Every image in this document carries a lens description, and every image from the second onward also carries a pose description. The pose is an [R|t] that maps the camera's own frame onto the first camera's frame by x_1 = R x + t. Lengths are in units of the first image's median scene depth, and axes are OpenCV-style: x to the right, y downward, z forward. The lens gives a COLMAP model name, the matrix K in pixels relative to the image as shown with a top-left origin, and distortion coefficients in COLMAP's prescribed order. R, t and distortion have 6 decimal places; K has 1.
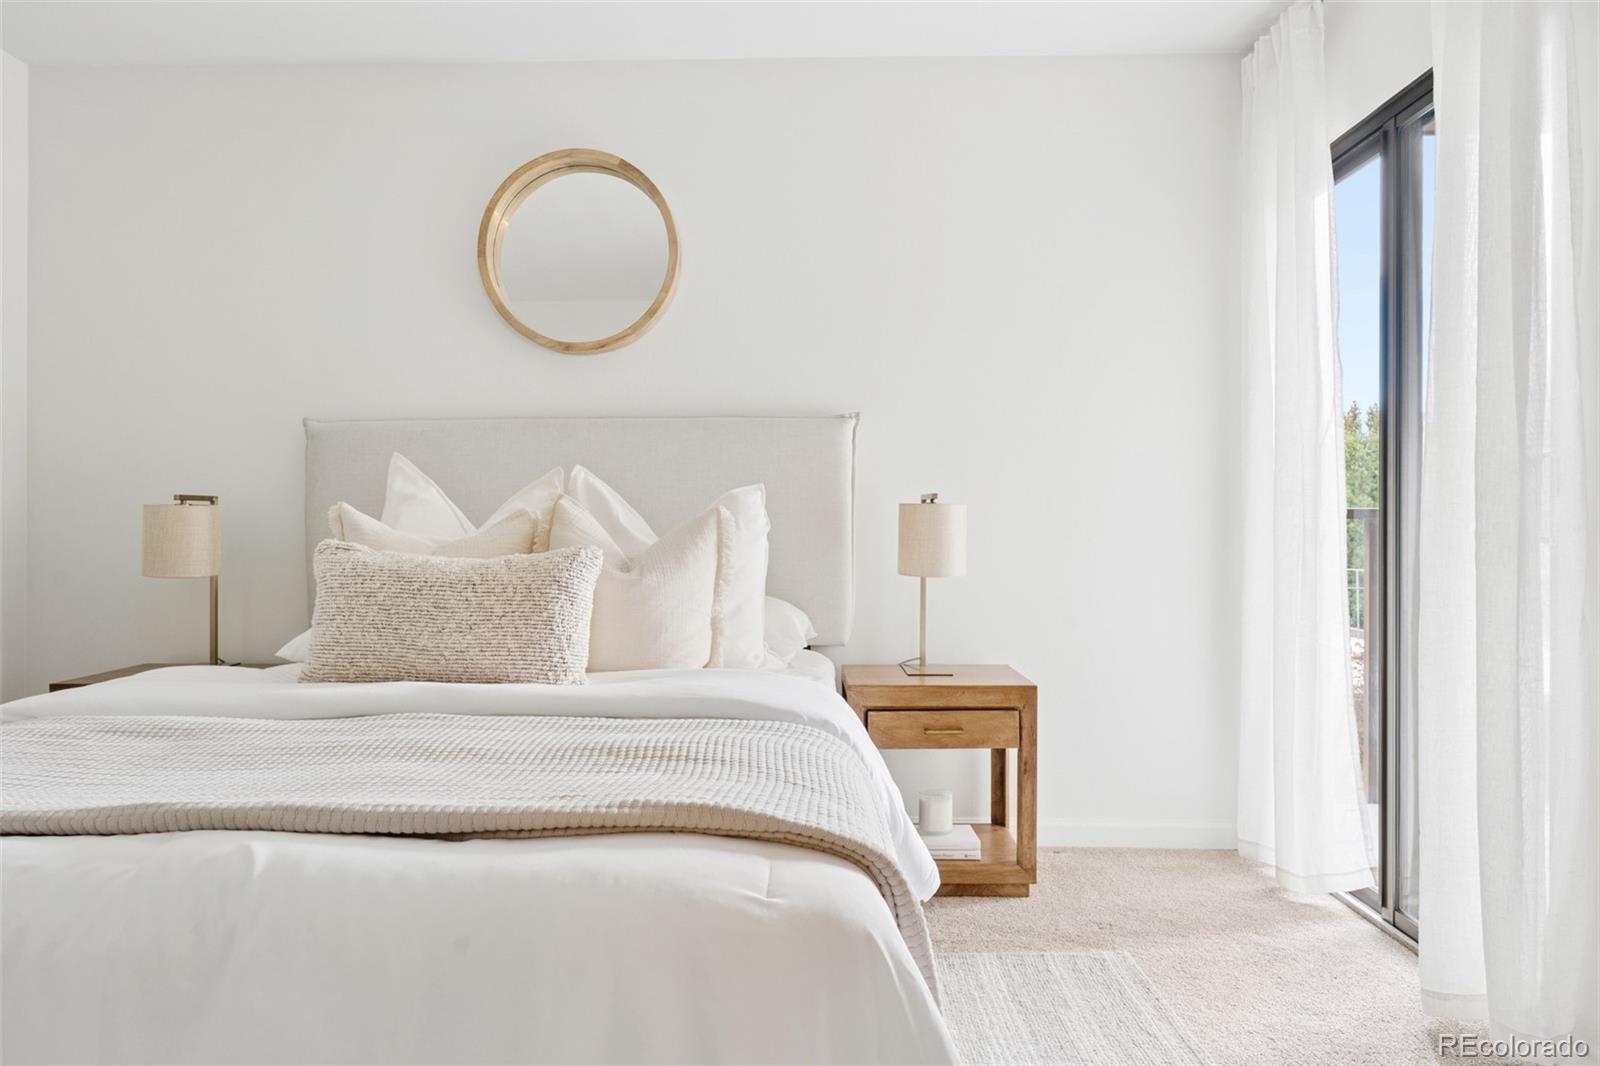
lens RADIAL K [[1002.4, 0, 803.4], [0, 1002.4, 530.4], [0, 0, 1]] dist [0.004625, 0.001083]
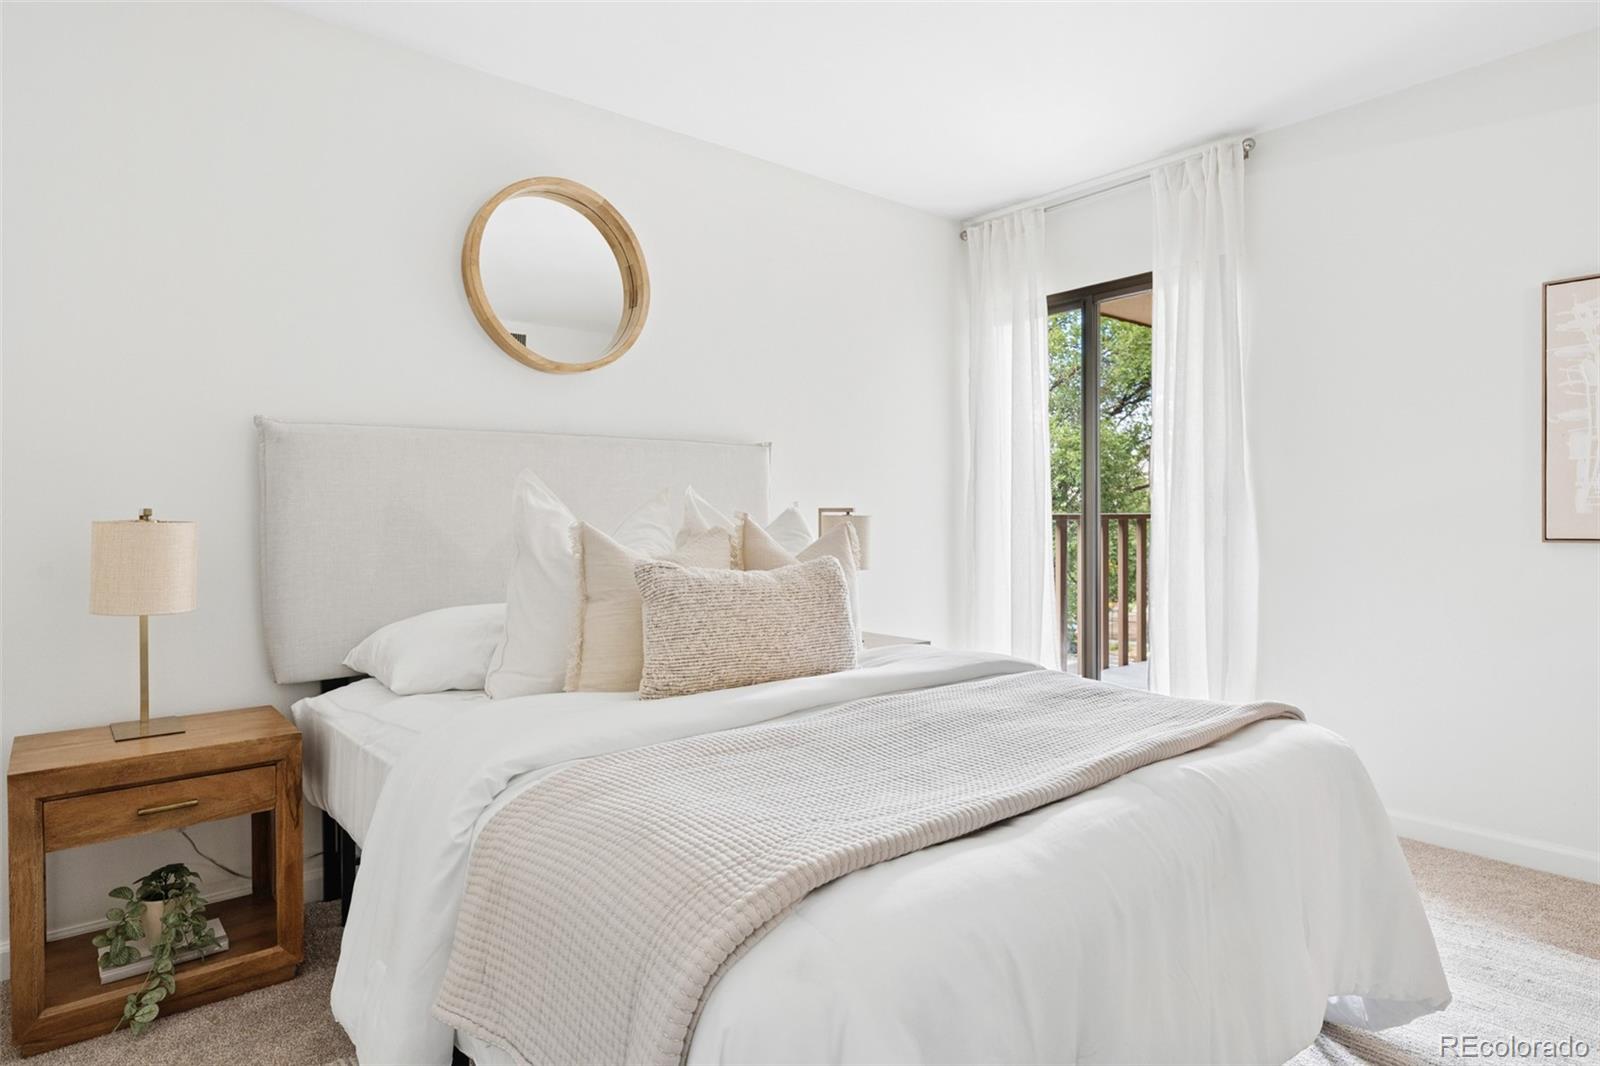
lens RADIAL K [[877.0, 0, 800.2], [0, 877.0, 526.1], [0, 0, 1]] dist [0.008414, -0.003055]
pose [[0.762963, -0.012674, 0.646318, -0.759759], [0.011777, 0.999914, 0.005705, -0.022610], [-0.646335, 0.003259, 0.763046, 0.165174]]
